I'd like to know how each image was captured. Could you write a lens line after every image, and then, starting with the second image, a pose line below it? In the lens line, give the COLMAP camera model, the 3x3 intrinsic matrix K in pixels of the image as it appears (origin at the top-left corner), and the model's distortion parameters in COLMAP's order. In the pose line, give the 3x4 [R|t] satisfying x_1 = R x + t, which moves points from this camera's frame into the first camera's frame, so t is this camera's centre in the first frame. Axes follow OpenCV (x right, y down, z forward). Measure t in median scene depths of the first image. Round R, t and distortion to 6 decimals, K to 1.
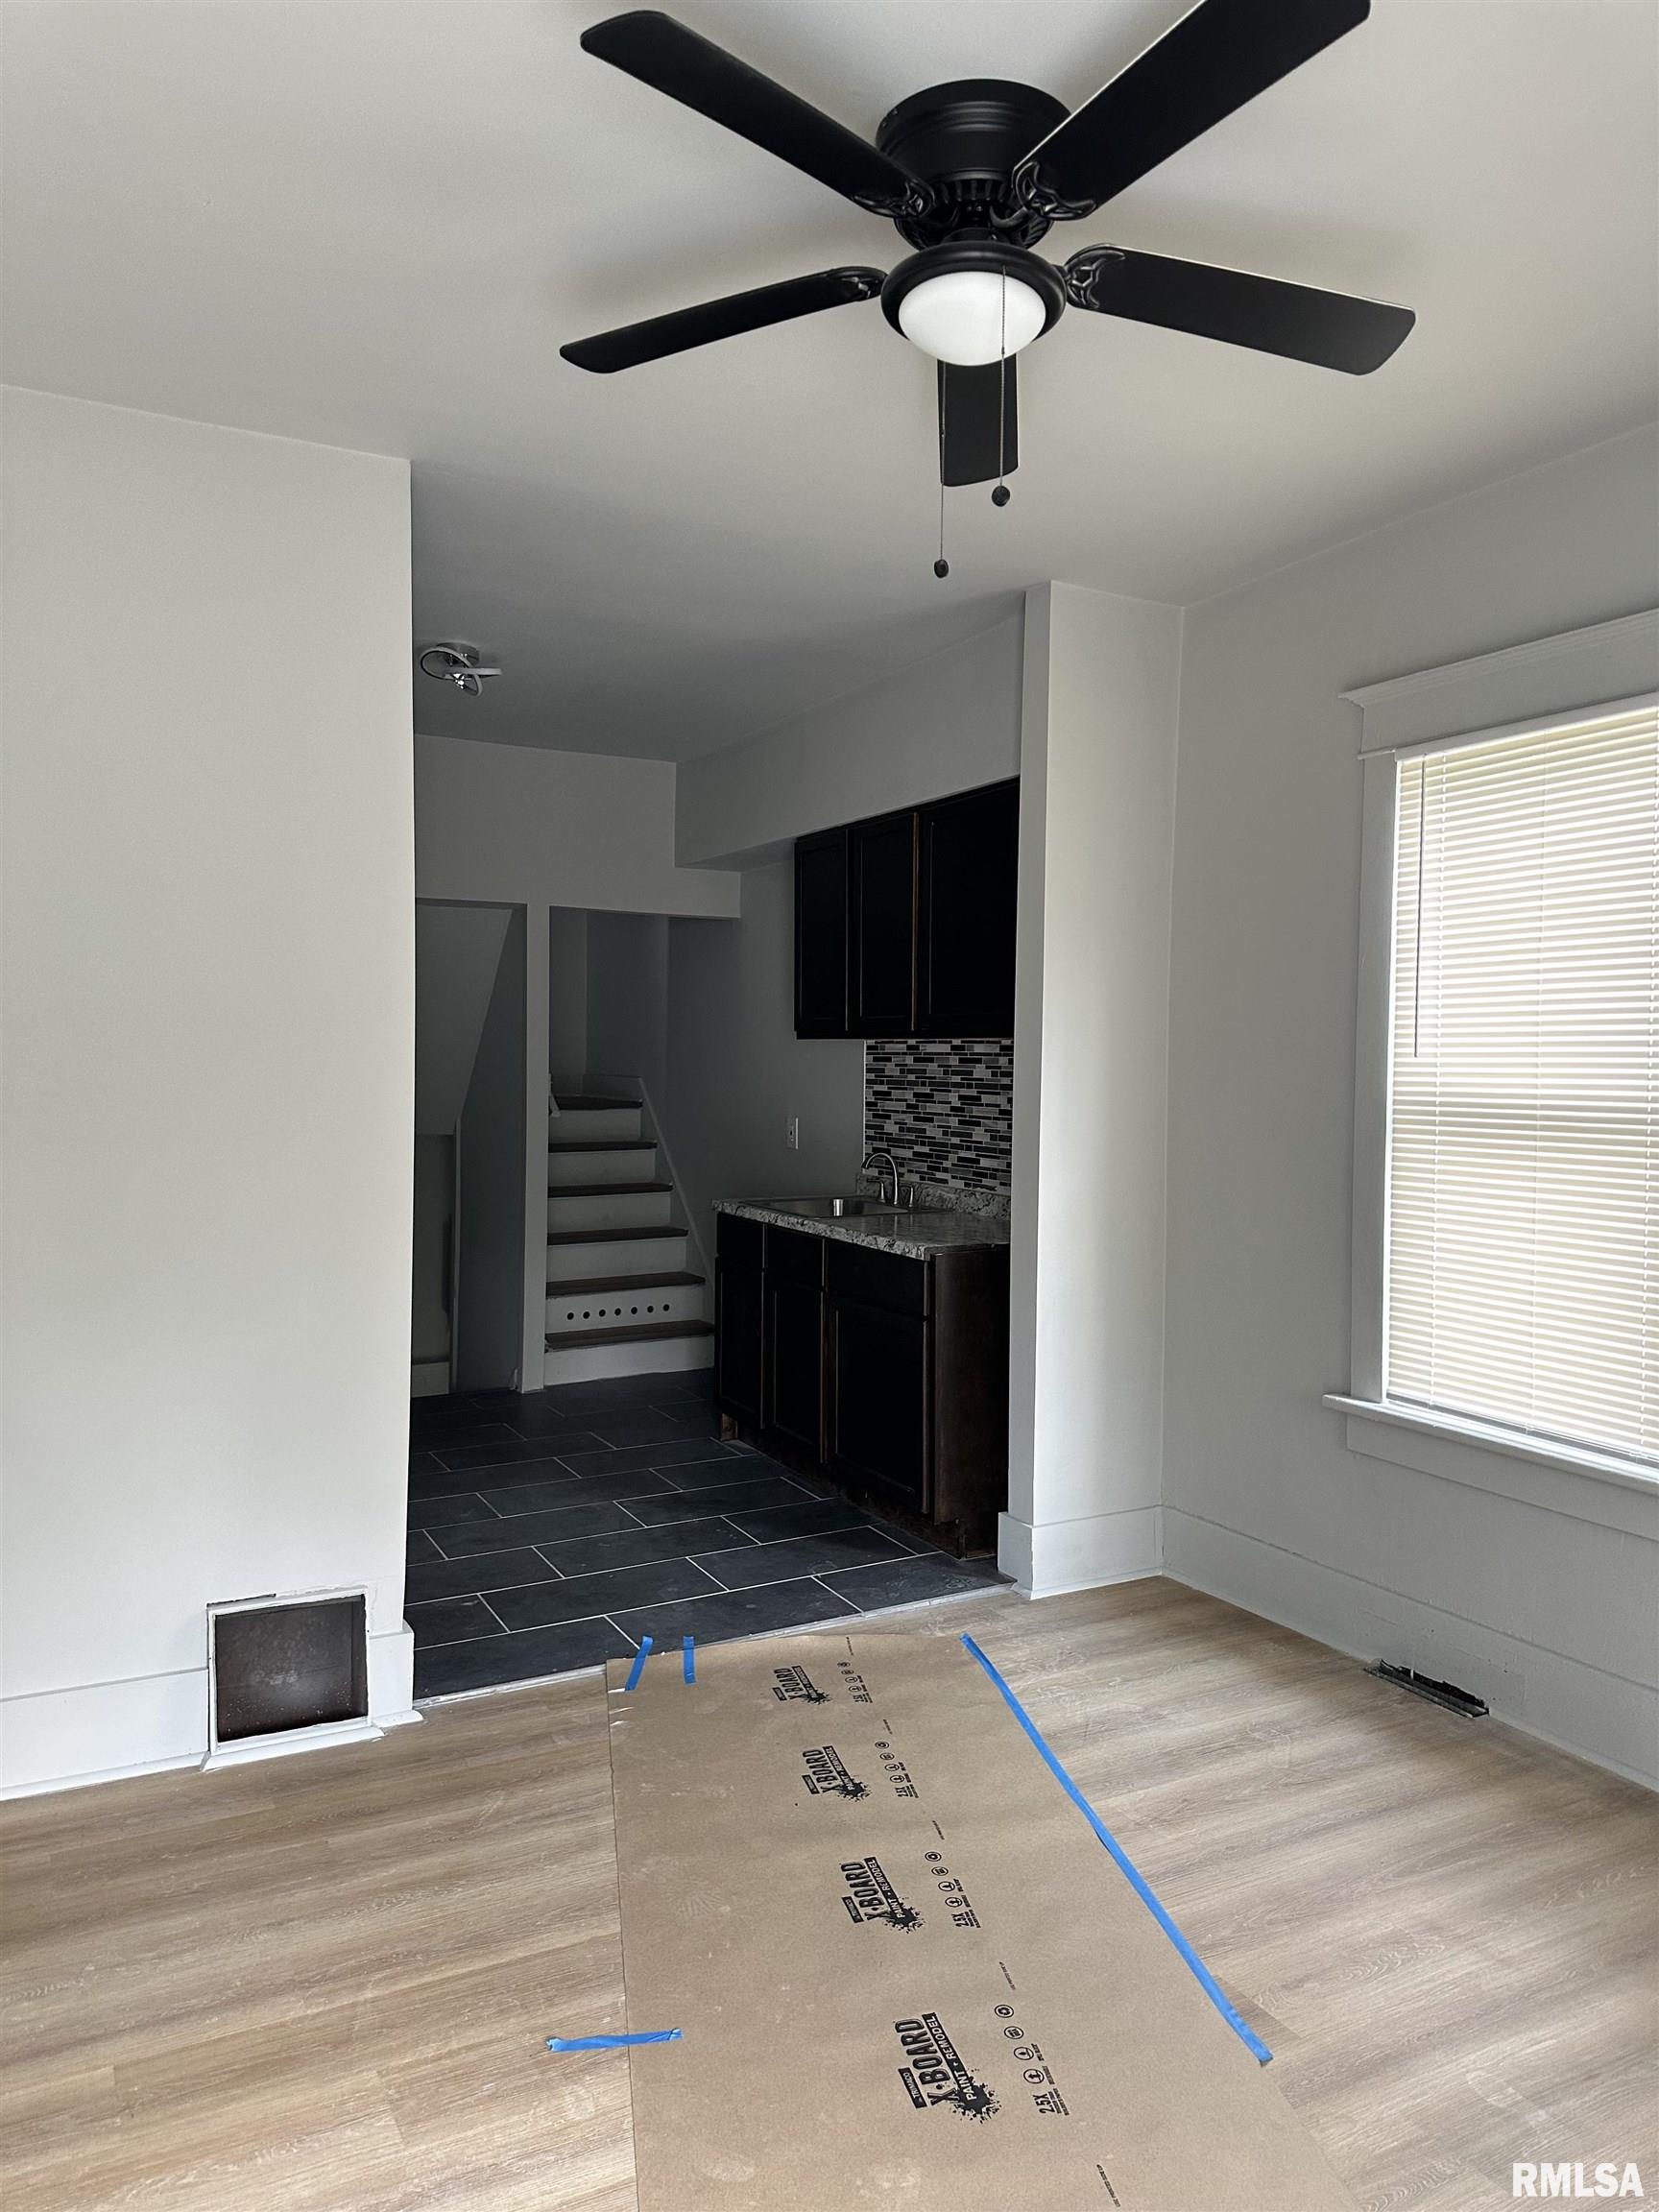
lens RADIAL K [[1549.5, 0, 836.9], [0, 1549.5, 1109.1], [0, 0, 1]] dist [0.015049, -0.010461]
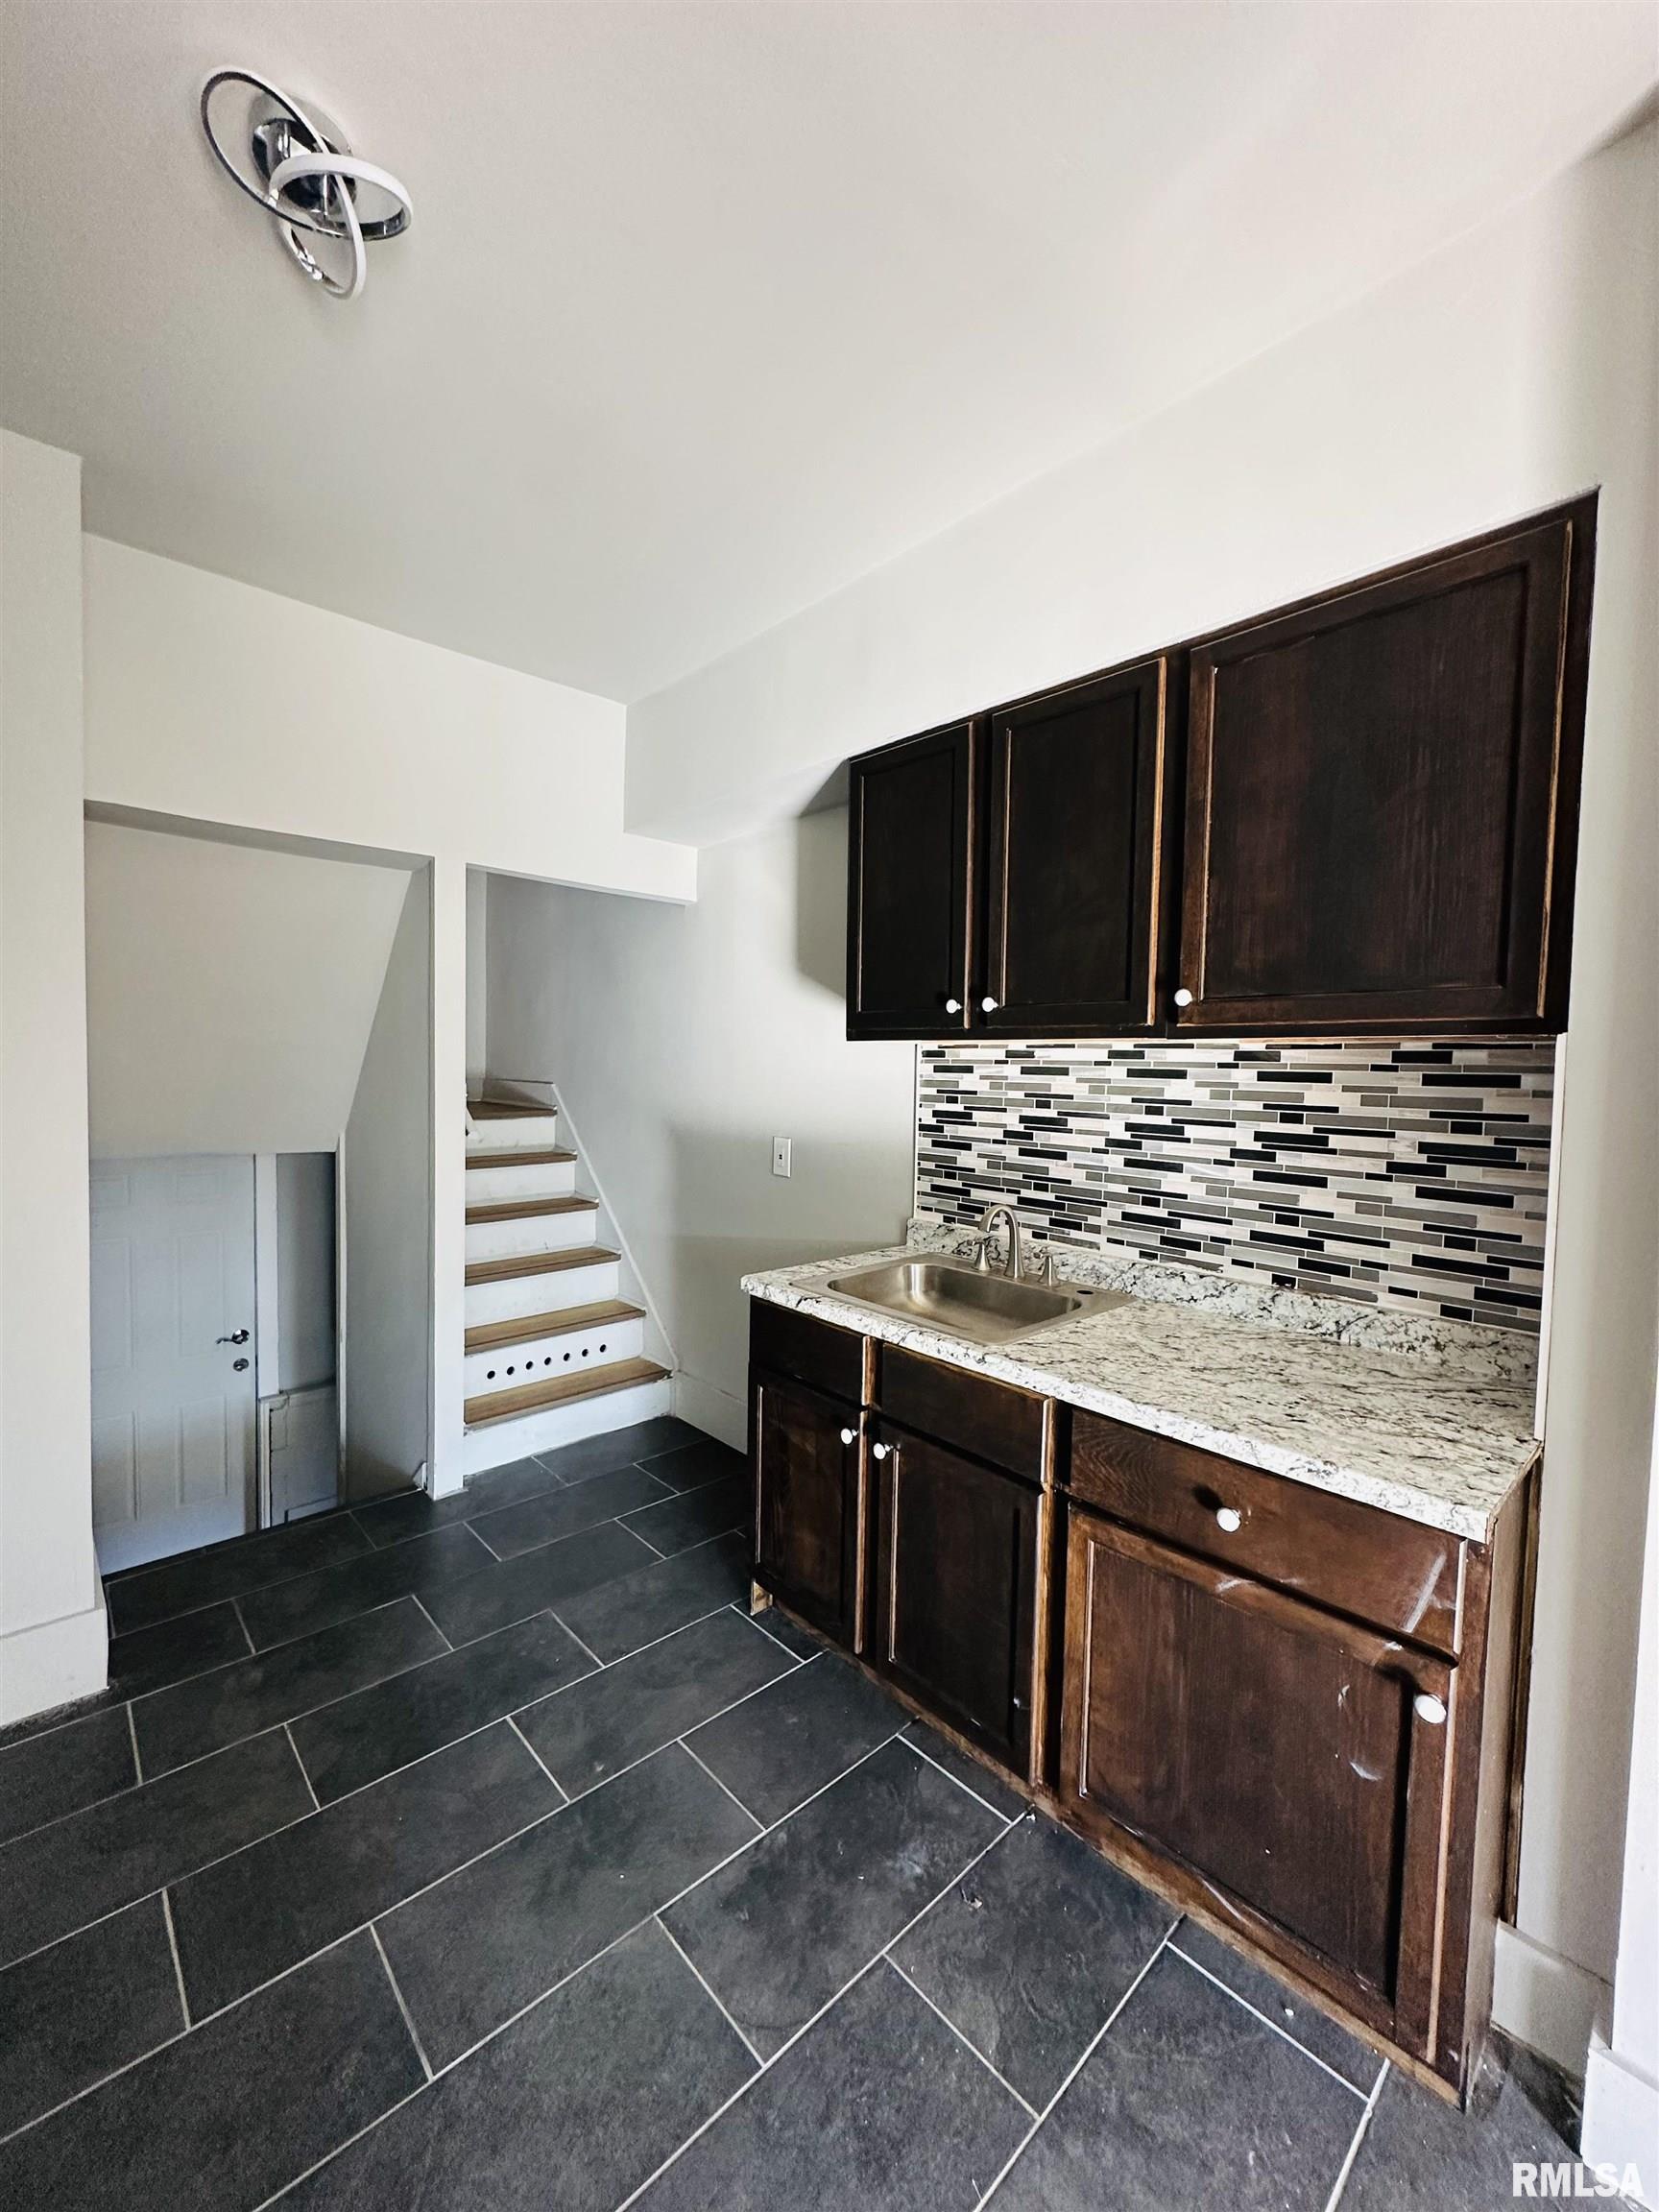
lens RADIAL K [[881.1, 0, 820.7], [0, 881.1, 1103.9], [0, 0, 1]] dist [-0.008313, 0.001356]
pose [[0.970311, -0.008321, 0.241716, -0.138588], [0.004083, 0.999829, 0.018026, -0.023812], [-0.241824, -0.016504, 0.970180, 0.613126]]
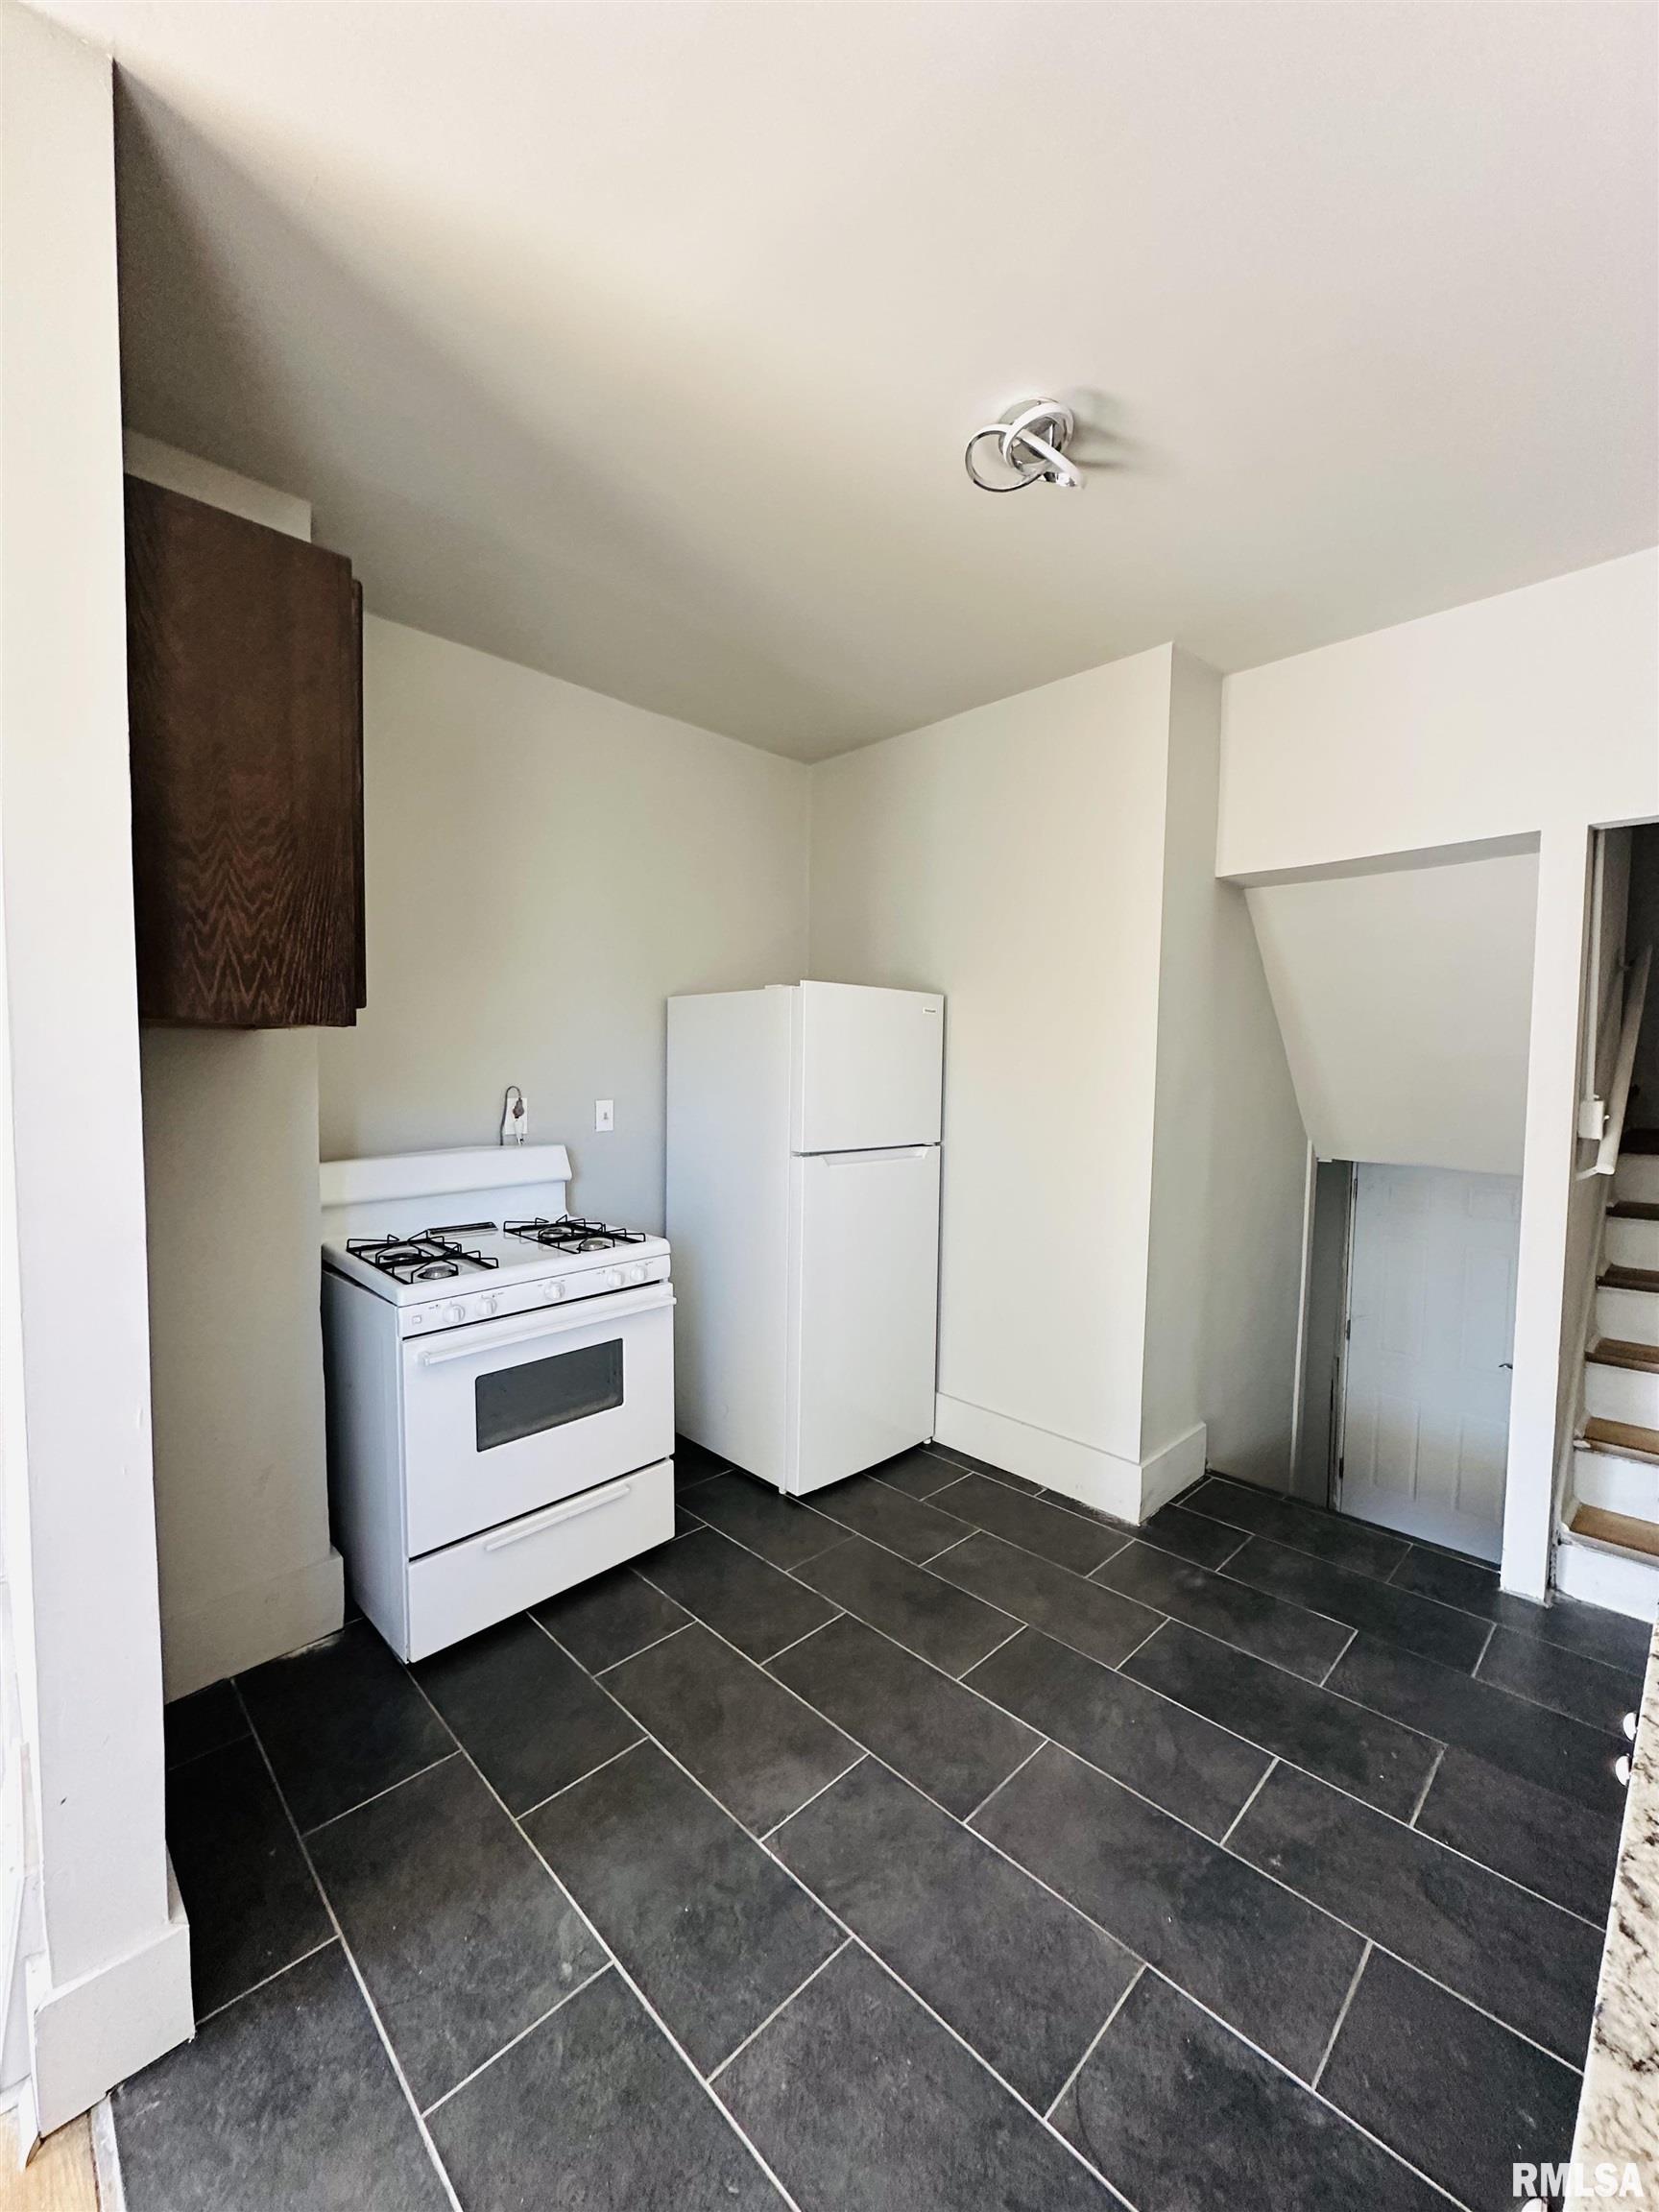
lens RADIAL K [[881.1, 0, 829.1], [0, 881.1, 1117.0], [0, 0, 1]] dist [-0.008313, 0.001356]
pose [[0.270558, 0.047701, -0.961521, 0.074491], [-0.040245, 0.998459, 0.038209, -0.021610], [0.961862, 0.028359, 0.272061, 0.714236]]
